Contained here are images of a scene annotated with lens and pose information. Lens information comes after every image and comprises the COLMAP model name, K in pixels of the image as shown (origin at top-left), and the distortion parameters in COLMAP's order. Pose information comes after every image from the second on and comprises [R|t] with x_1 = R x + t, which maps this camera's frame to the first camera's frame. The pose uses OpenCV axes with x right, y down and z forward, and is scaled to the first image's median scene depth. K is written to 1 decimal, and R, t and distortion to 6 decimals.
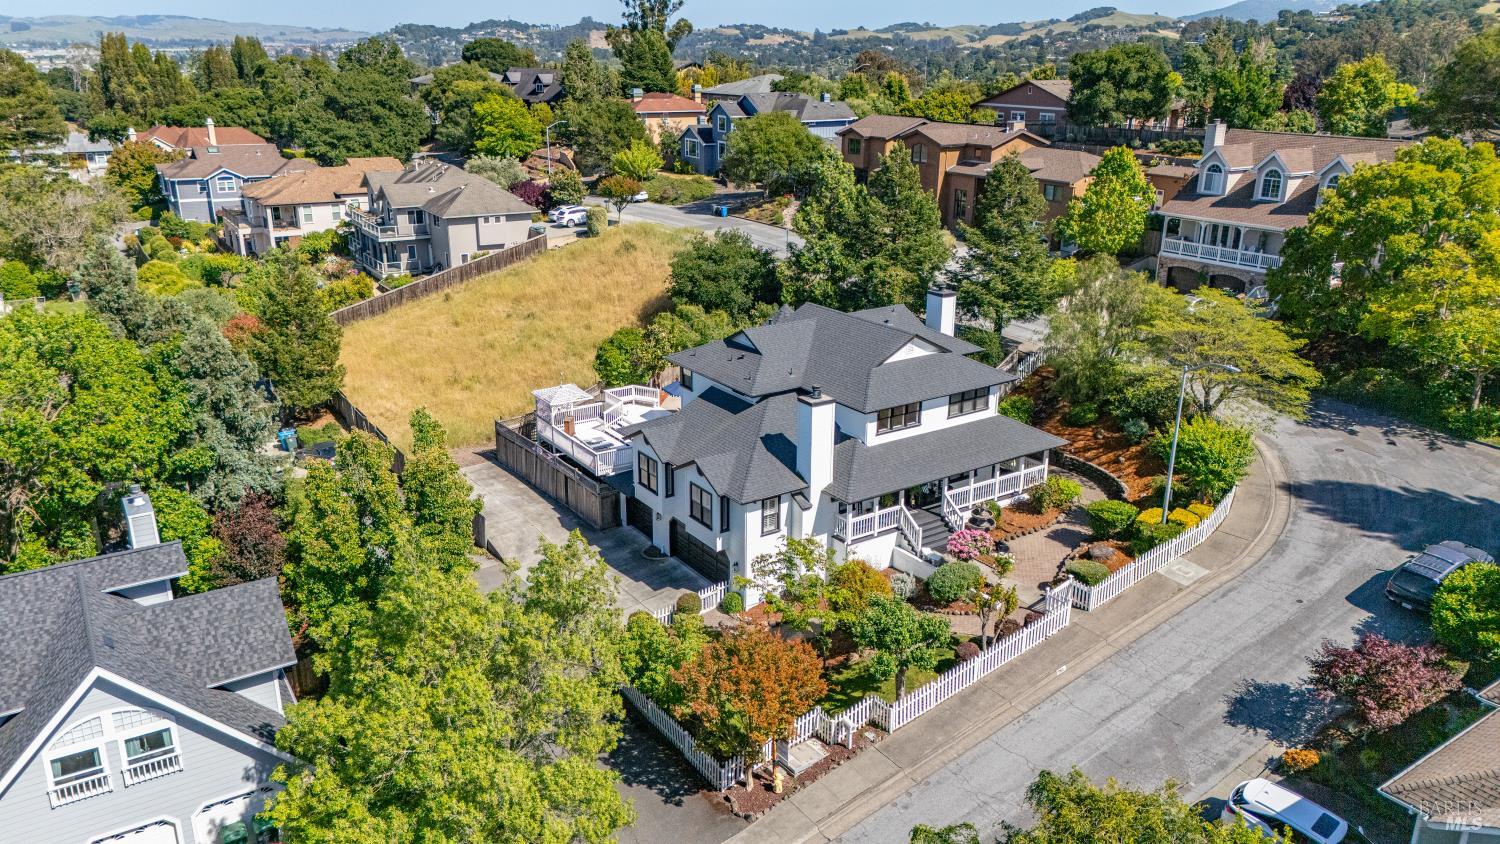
lens RADIAL K [[1087.2, 0, 731.3], [0, 1087.2, 426.3], [0, 0, 1]] dist [0.037556, -0.001705]
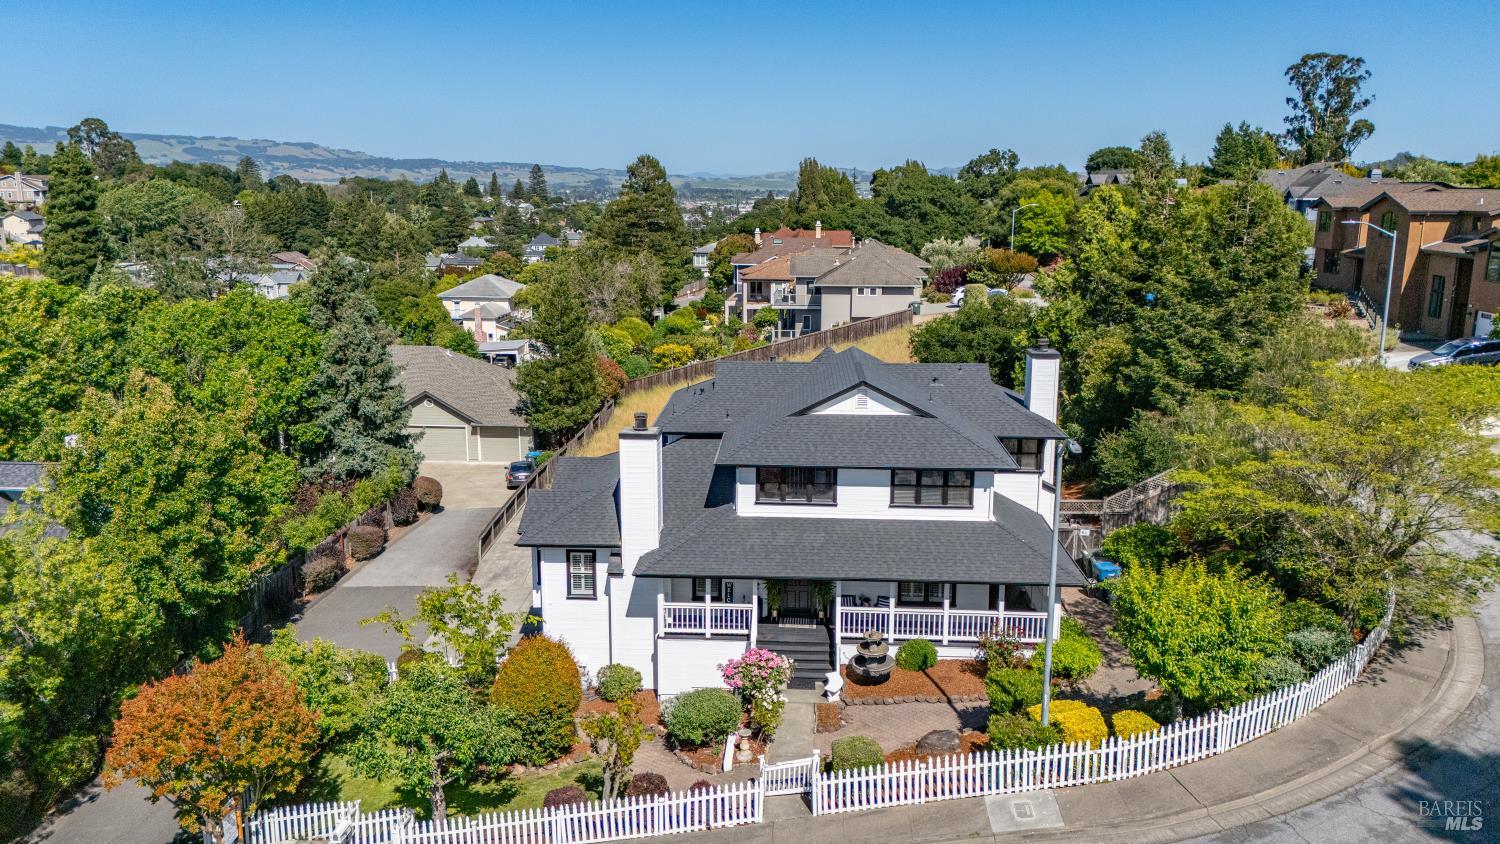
lens RADIAL K [[1103.4, 0, 750.0], [0, 1103.4, 422.0], [0, 0, 1]] dist [0.043919, 0.000353]
pose [[0.802149, 0.121402, -0.584652, 0.523130], [-0.194400, 0.978867, -0.063459, 0.001971], [0.564593, 0.164561, 0.808798, 0.371353]]
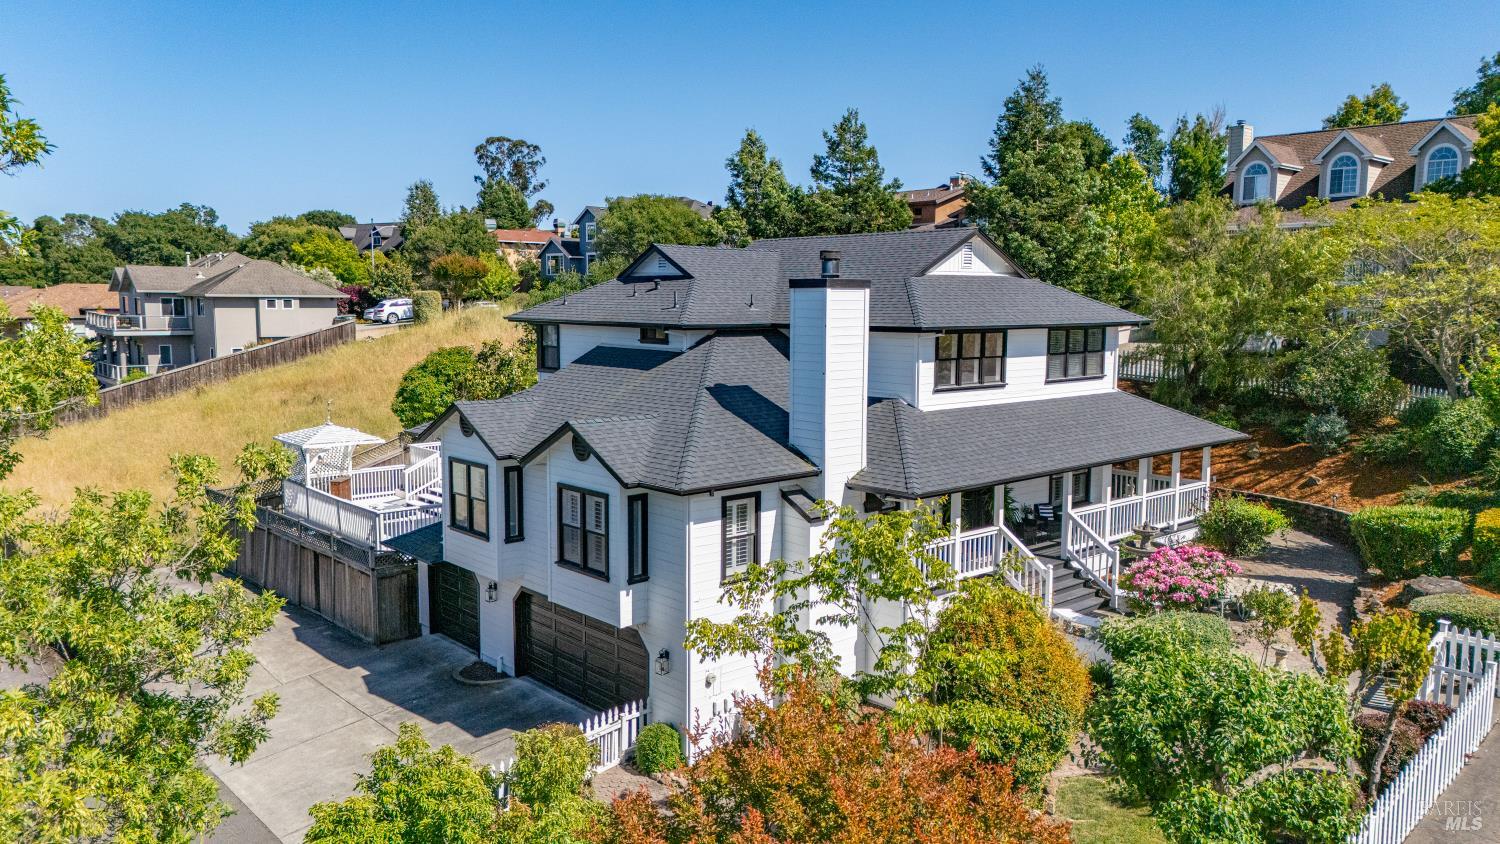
lens RADIAL K [[1095.1, 0, 750.0], [0, 1095.1, 422.0], [0, 0, 1]] dist [0.027565, 0.001106]
pose [[0.989907, -0.011275, 0.141268, -0.021053], [0.041733, 0.975821, -0.214551, 0.119555], [-0.135433, 0.218282, 0.966442, 0.495981]]
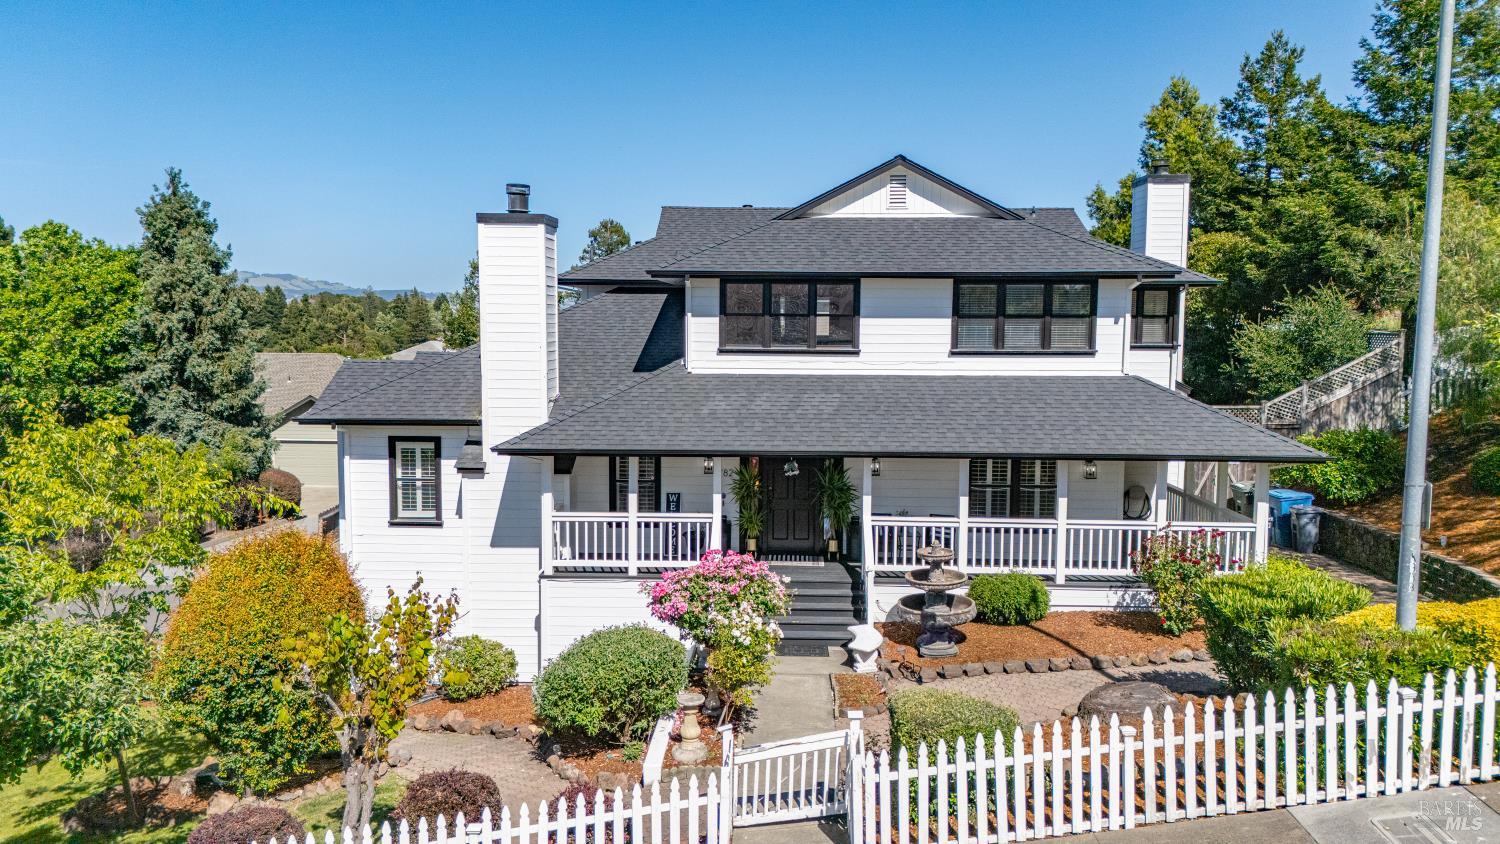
lens RADIAL K [[1101.9, 0, 750.0], [0, 1101.9, 422.0], [0, 0, 1]] dist [0.031938, -0.002377]
pose [[0.817170, 0.055967, -0.573673, 0.367311], [-0.192224, 0.964759, -0.179693, 0.102408], [0.543399, 0.257114, 0.799131, 0.635104]]
